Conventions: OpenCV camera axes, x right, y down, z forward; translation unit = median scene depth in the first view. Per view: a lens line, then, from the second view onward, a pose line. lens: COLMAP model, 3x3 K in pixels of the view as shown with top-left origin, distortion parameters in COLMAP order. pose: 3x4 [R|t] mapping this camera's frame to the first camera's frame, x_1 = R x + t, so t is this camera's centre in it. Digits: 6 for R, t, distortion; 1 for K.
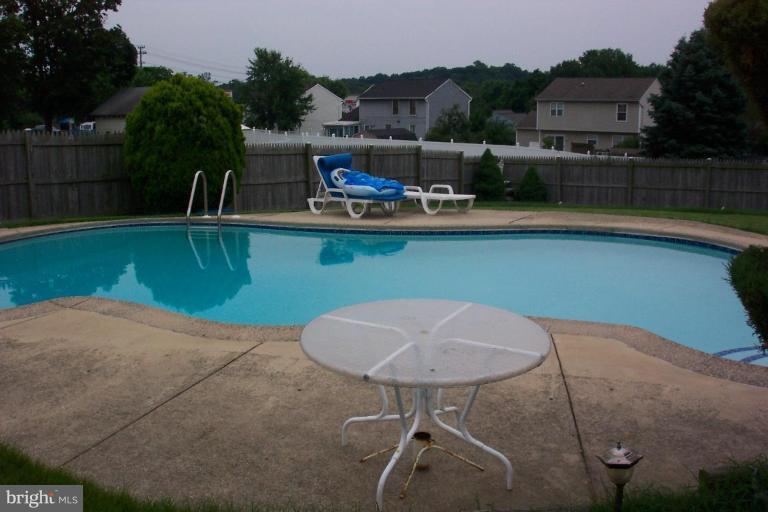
lens RADIAL K [[767.1, 0, 384.0], [0, 767.1, 256.0], [0, 0, 1]] dist [-0.119143, 0.012607]
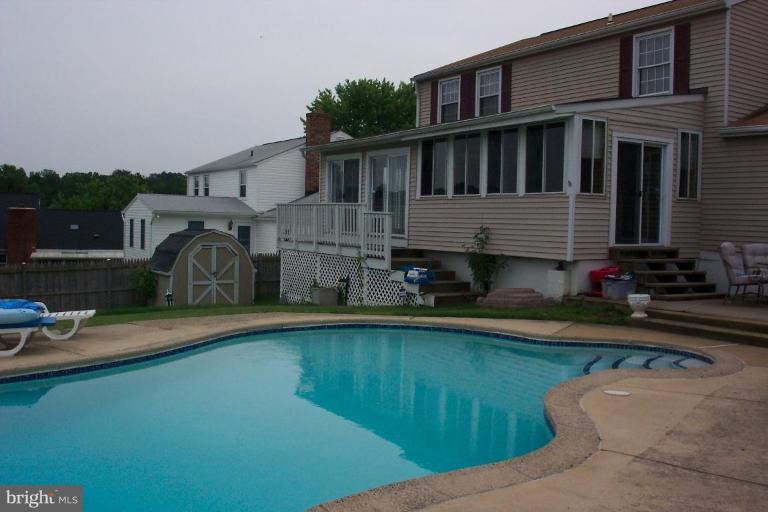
lens RADIAL K [[767.1, 0, 384.0], [0, 767.1, 256.0], [0, 0, 1]] dist [-0.119143, 0.012607]
pose [[0.358266, -0.027768, 0.933206, -0.750563], [0.160425, 0.986521, -0.032234, -0.088527], [-0.919733, 0.161258, 0.357892, 0.603809]]
